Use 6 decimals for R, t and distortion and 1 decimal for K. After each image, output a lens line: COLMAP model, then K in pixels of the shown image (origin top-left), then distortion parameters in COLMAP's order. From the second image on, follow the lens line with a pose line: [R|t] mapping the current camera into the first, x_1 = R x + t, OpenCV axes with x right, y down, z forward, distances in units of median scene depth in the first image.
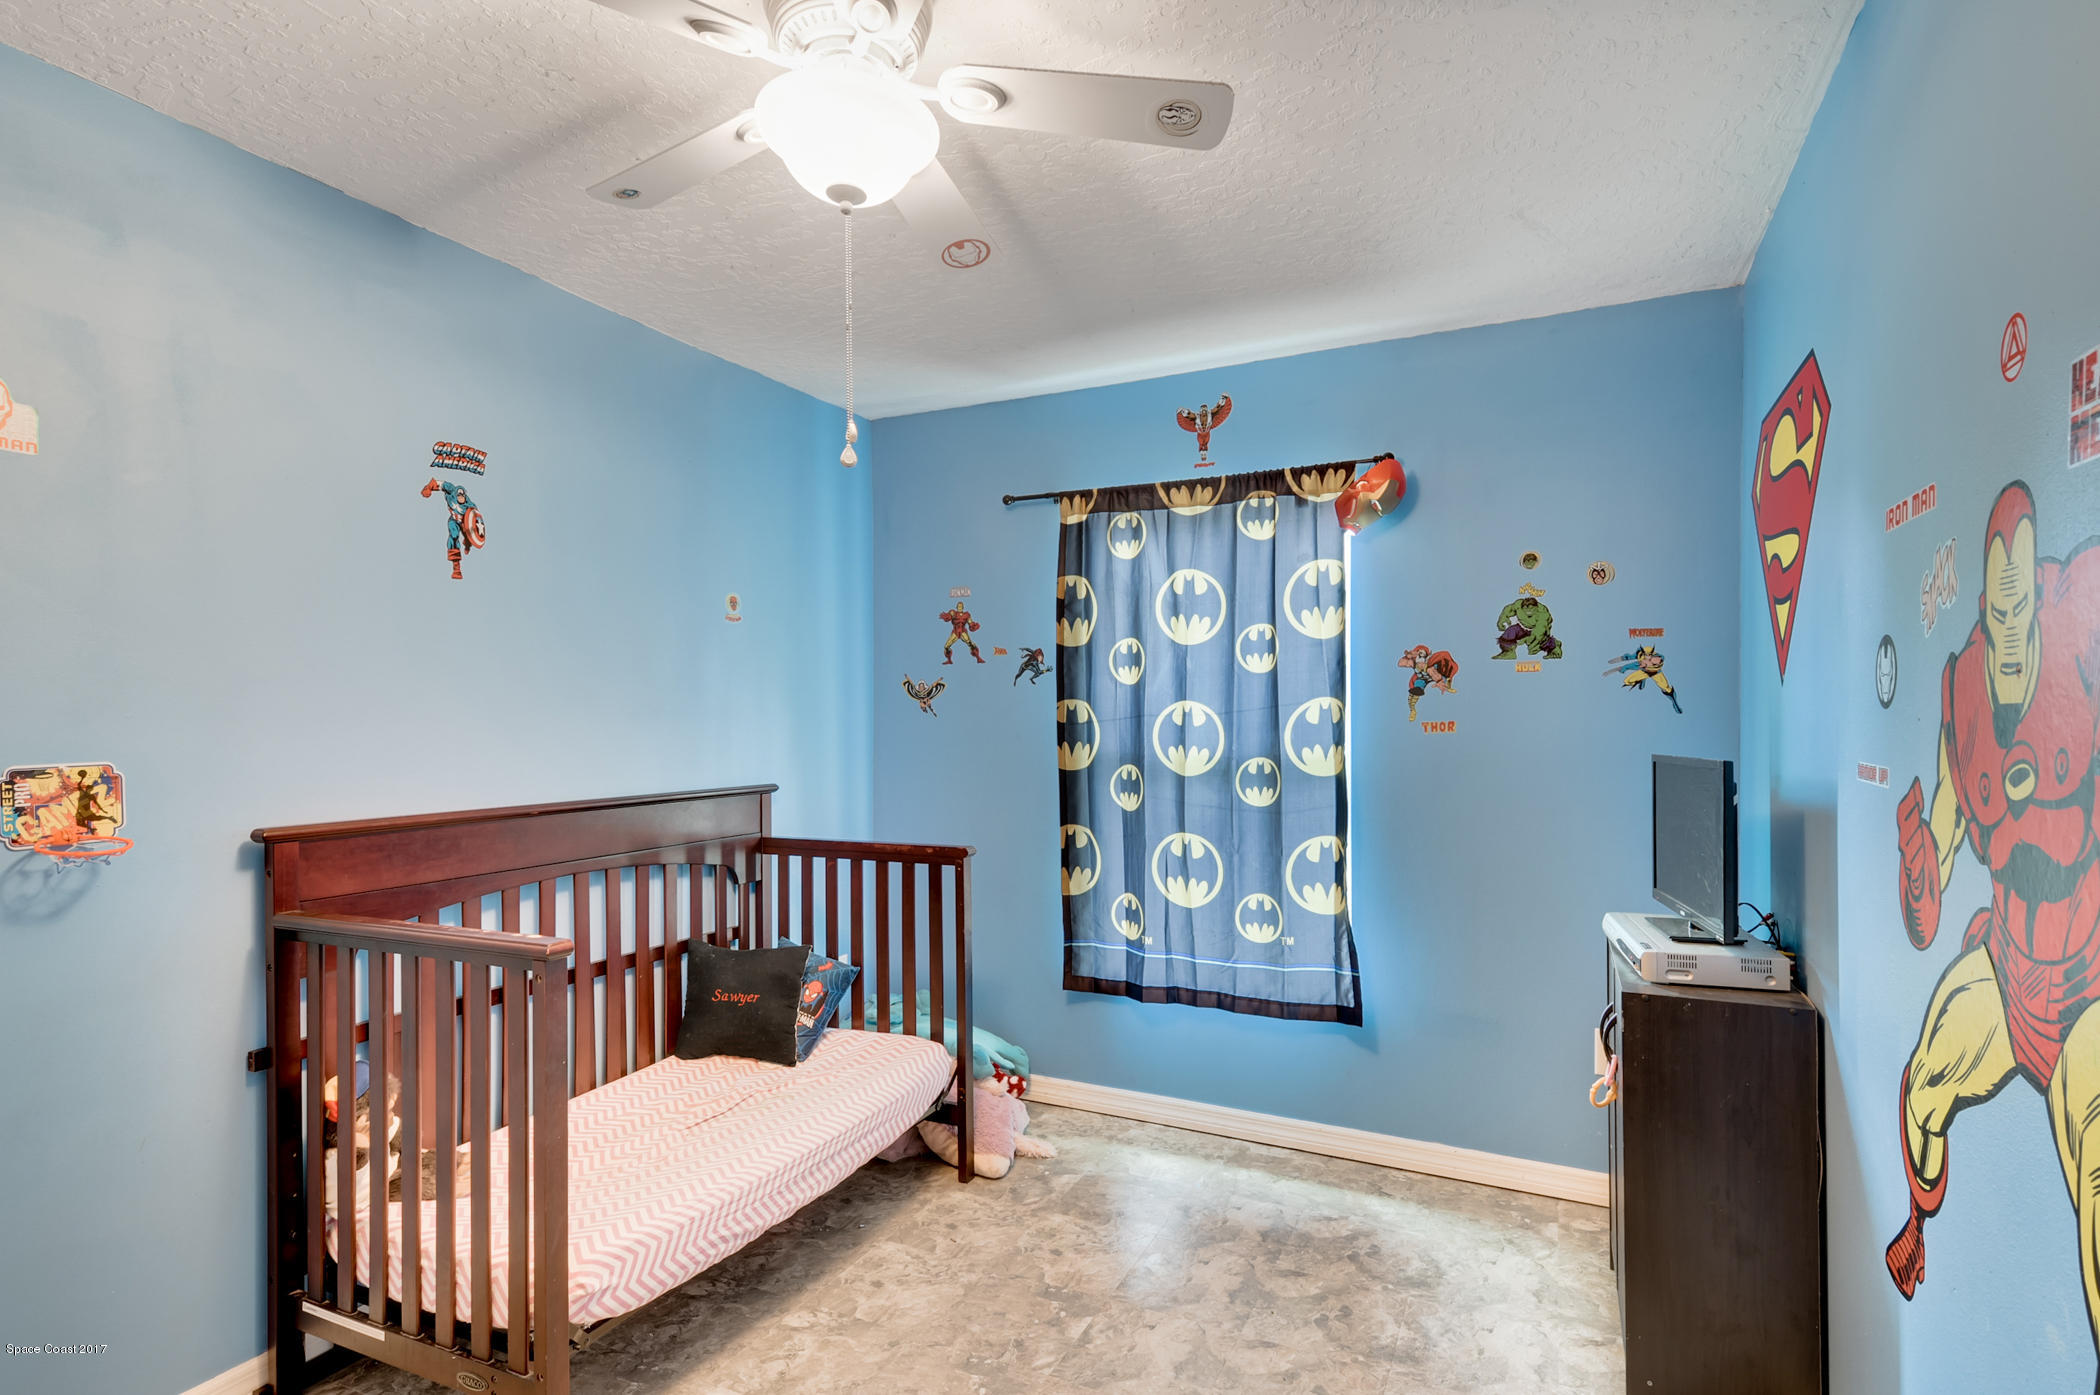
lens RADIAL K [[1058.2, 0, 1047.6], [0, 1058.2, 701.9], [0, 0, 1]] dist [0.026612, -0.011249]
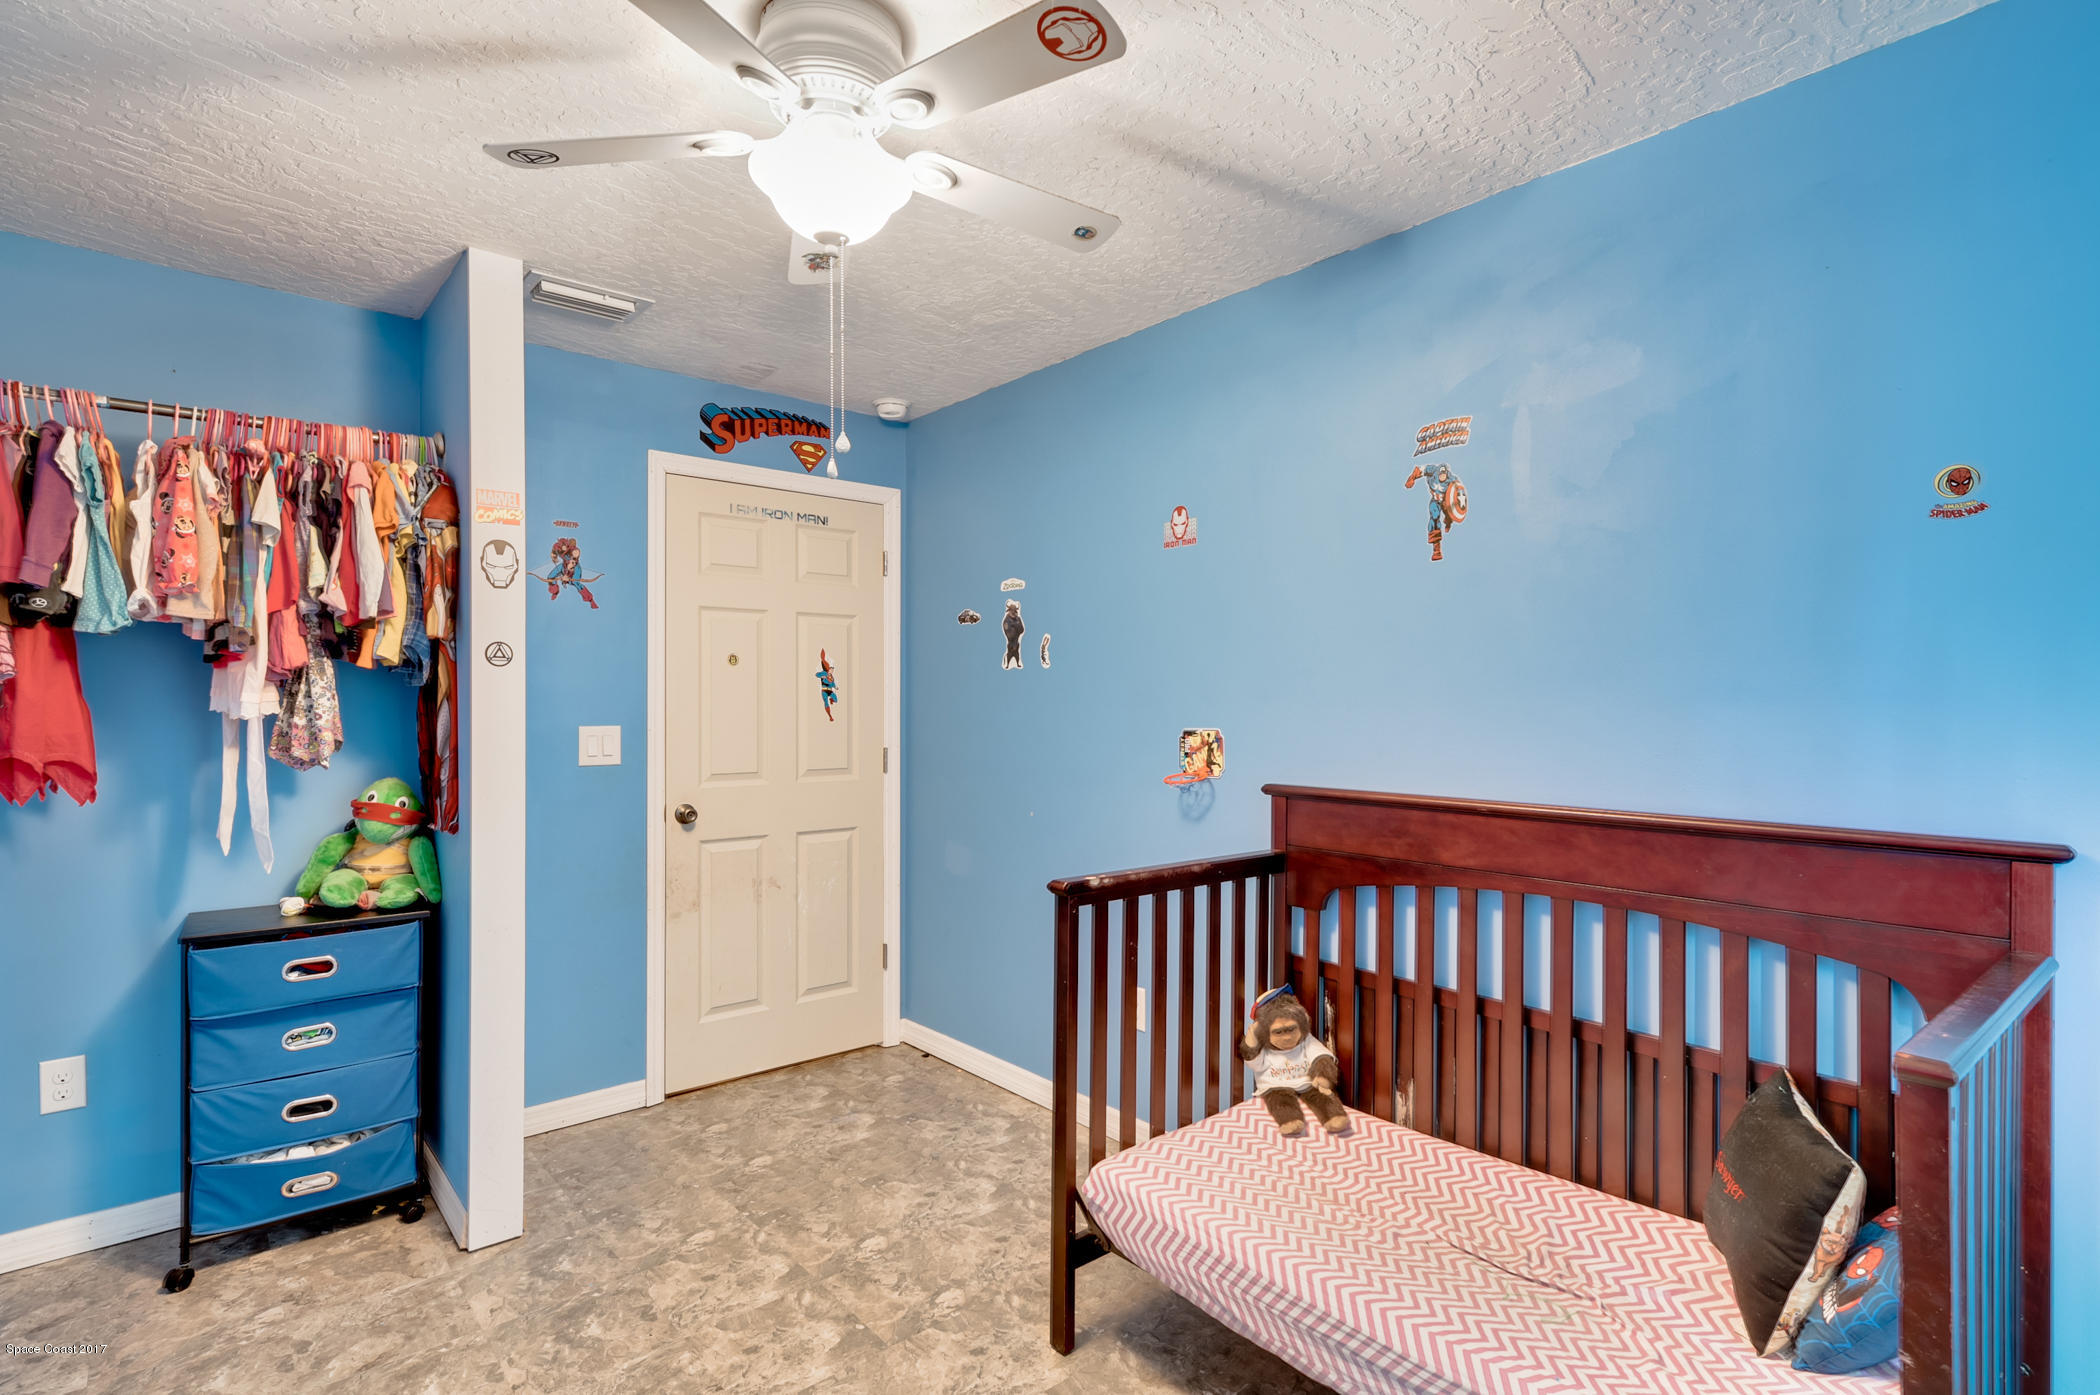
lens RADIAL K [[1039.2, 0, 1087.9], [0, 1039.2, 701.2], [0, 0, 1]] dist [0.001729, -0.000743]
pose [[-0.400854, 0.004206, -0.916132, 0.362571], [0.014027, 0.999900, -0.001547, 0.009288], [0.916035, -0.013471, -0.400873, 0.869798]]
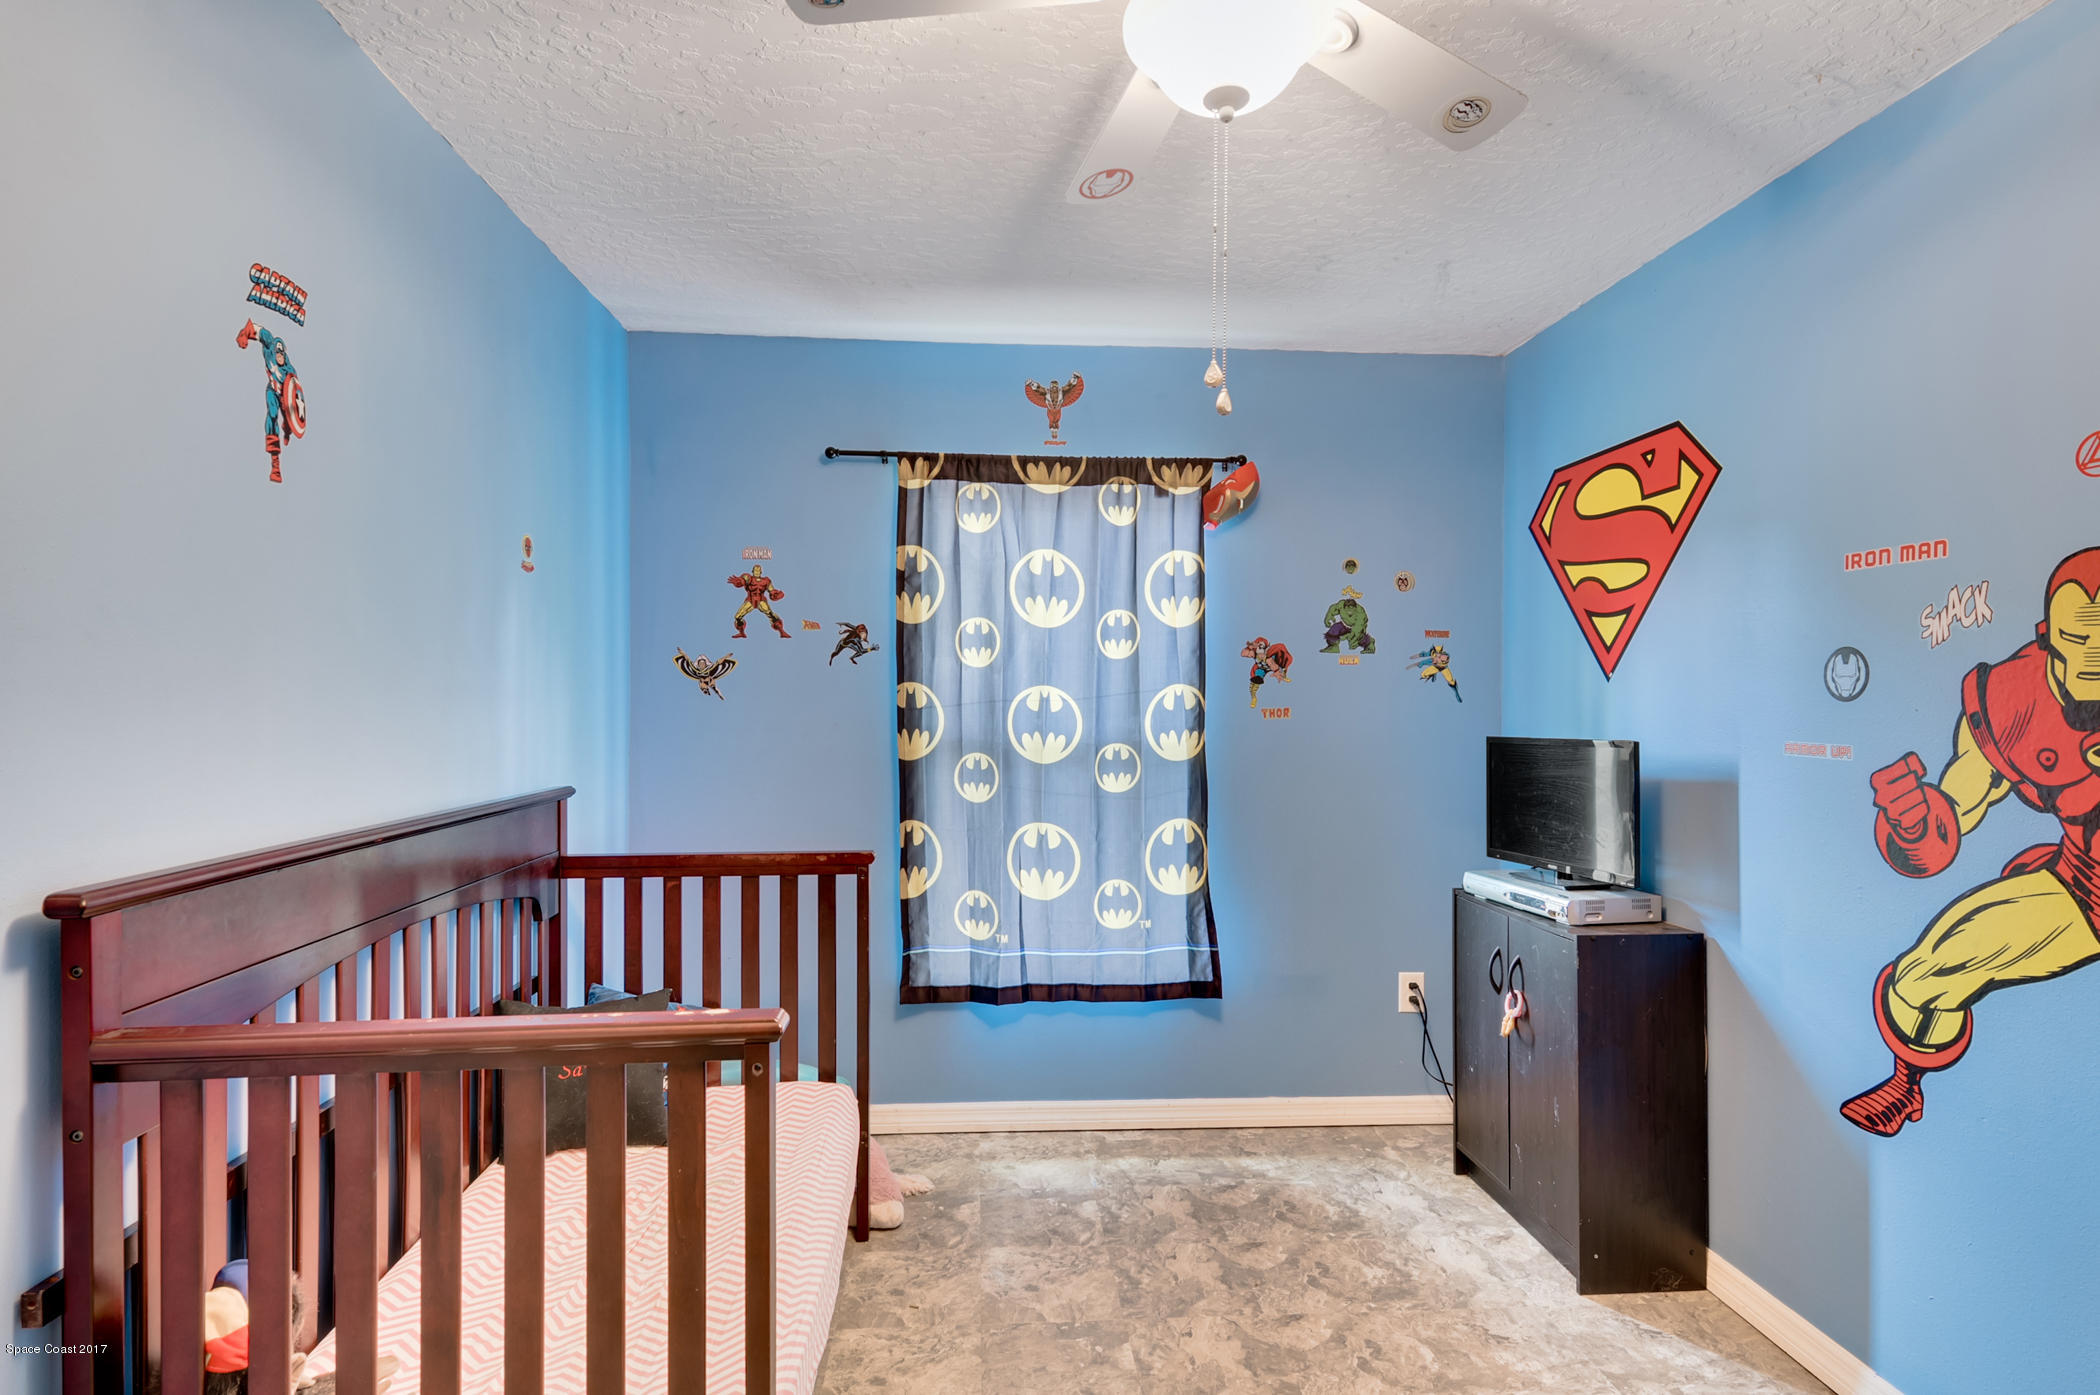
lens RADIAL K [[1080.7, 0, 1066.2], [0, 1080.7, 685.7], [0, 0, 1]] dist [0.029370, -0.013143]
pose [[0.864057, 0.013803, 0.503204, -0.378023], [-0.014098, 0.999895, -0.003221, 0.002149], [-0.503196, -0.004311, 0.864162, 0.152800]]
